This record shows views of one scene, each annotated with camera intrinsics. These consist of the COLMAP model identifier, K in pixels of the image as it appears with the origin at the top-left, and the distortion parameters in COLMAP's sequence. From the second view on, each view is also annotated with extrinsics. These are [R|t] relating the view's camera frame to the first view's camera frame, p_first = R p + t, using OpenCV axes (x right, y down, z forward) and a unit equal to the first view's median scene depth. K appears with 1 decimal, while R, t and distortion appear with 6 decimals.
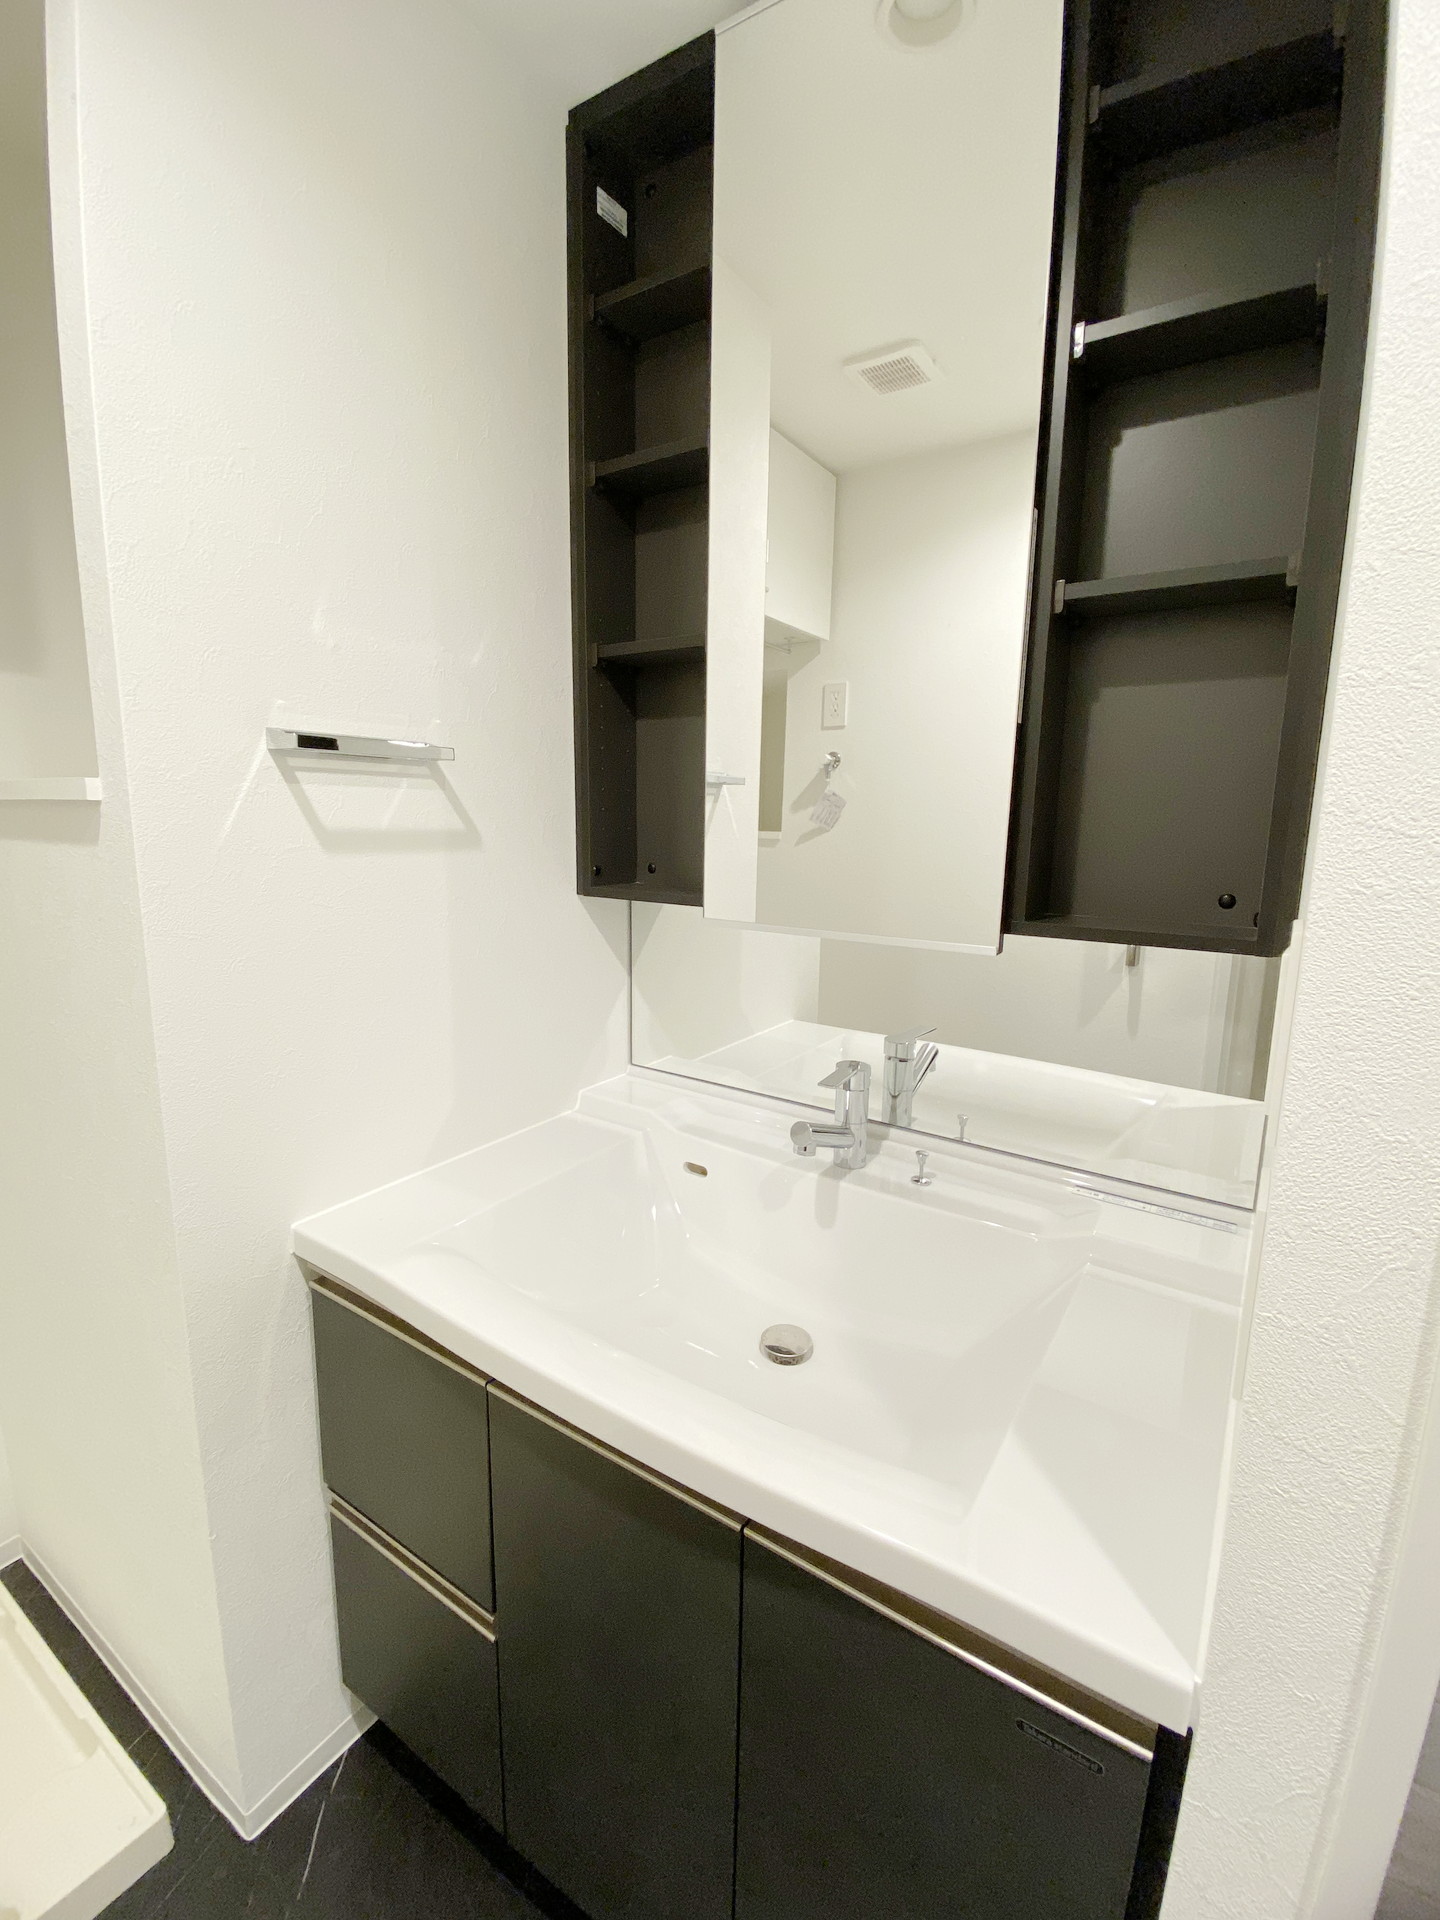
lens RADIAL K [[833.0, 0, 728.3], [0, 833.0, 958.3], [0, 0, 1]] dist [-0.002005, -0.009466]
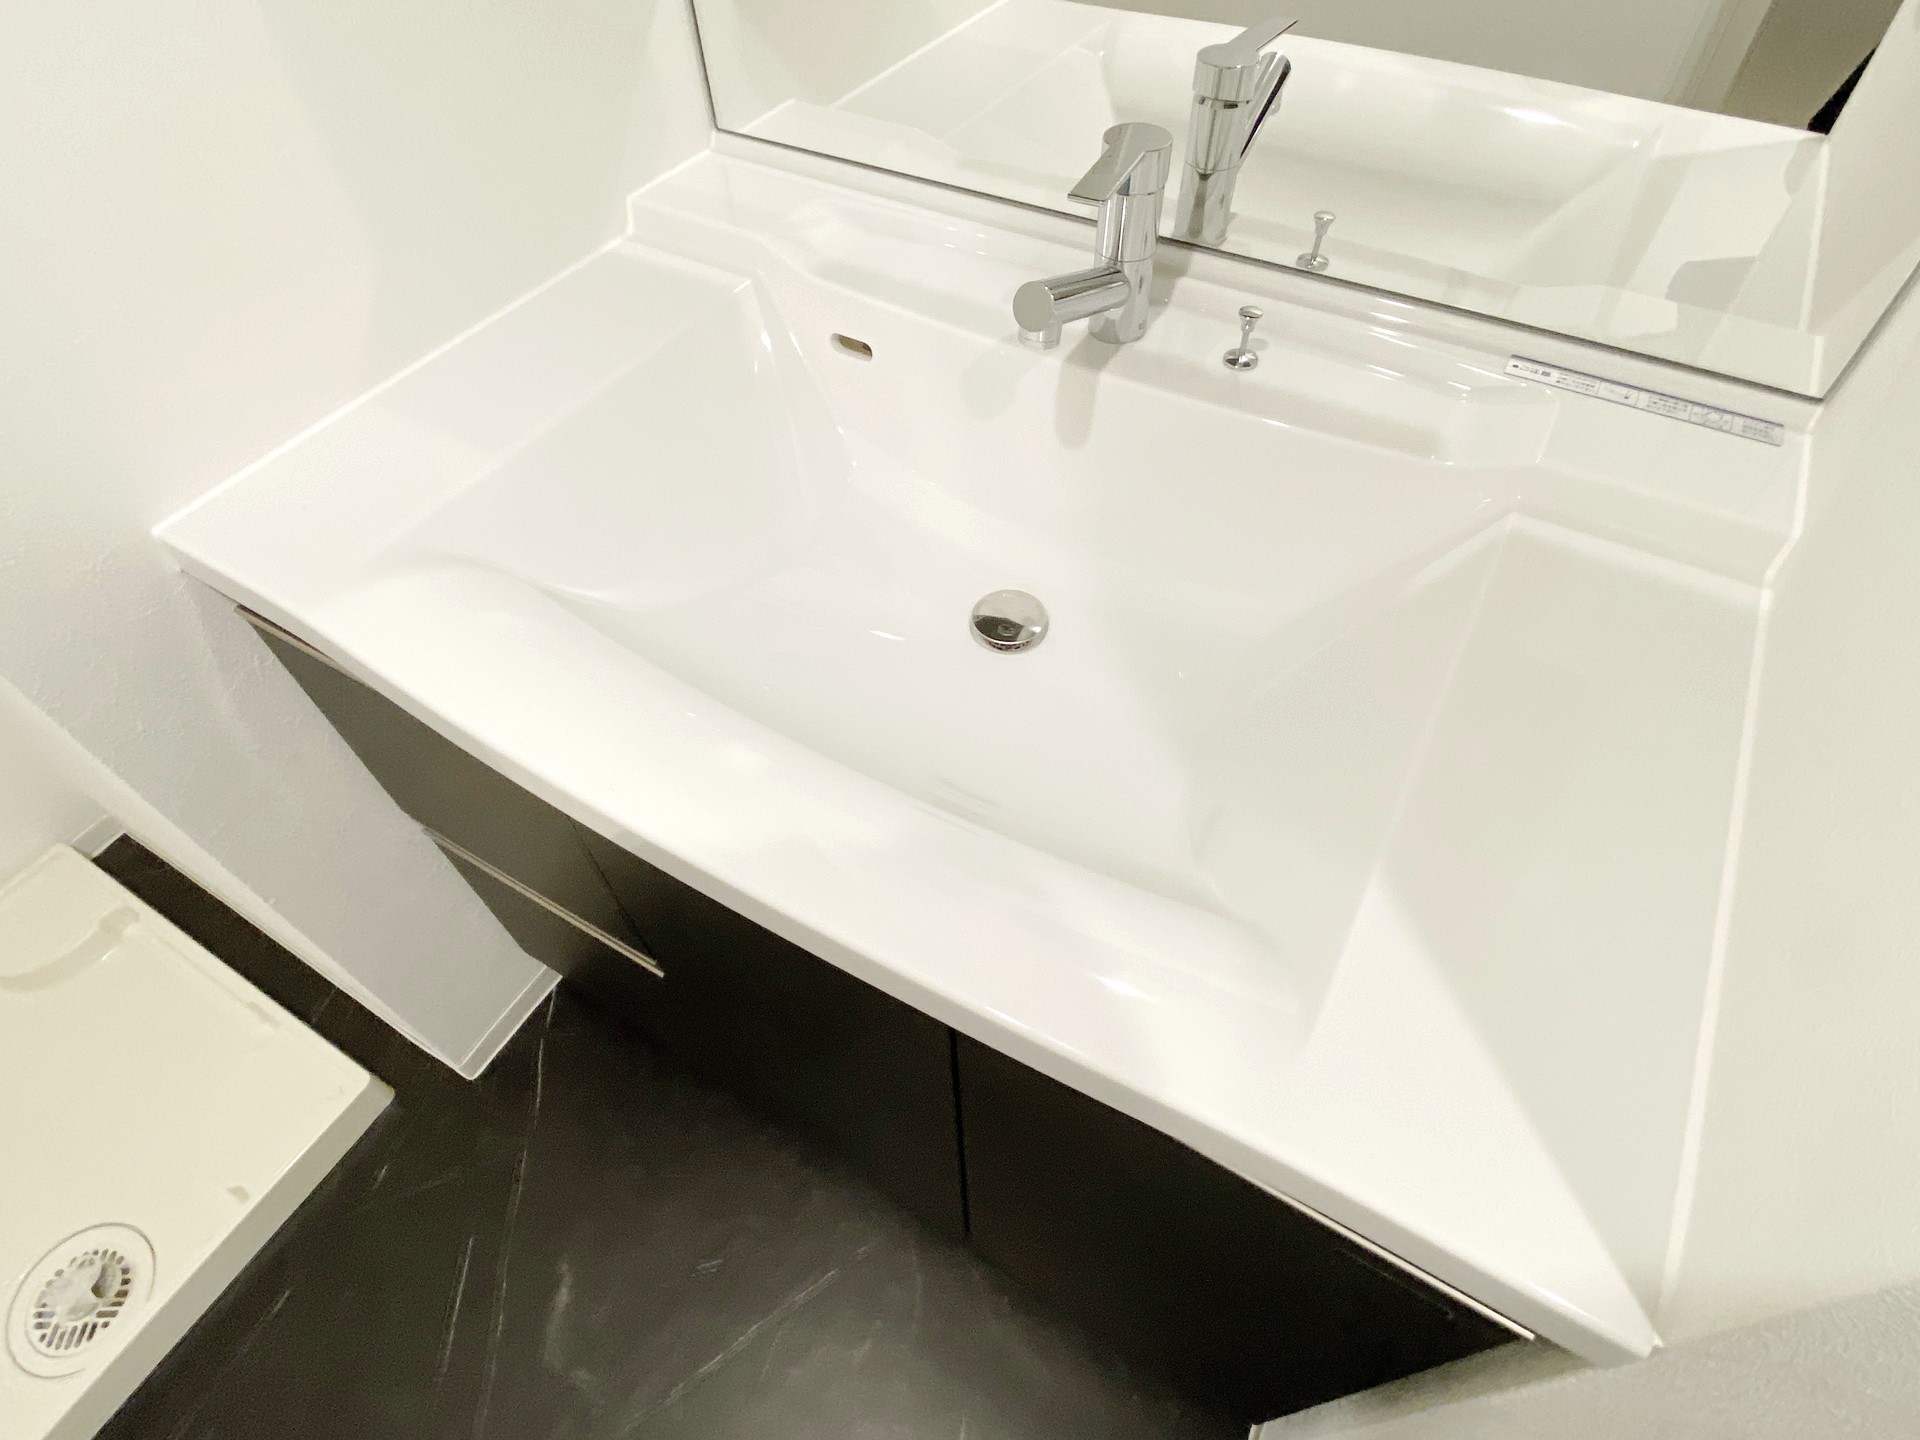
lens RADIAL K [[986.9, 0, 960.0], [0, 986.9, 720.0], [0, 0, 1]] dist [0.033548, -0.031459]
pose [[0.998225, -0.059556, -0.000081, 0.022140], [0.044549, 0.745796, 0.664684, -0.011636], [-0.039525, -0.663507, 0.747125, 0.319551]]
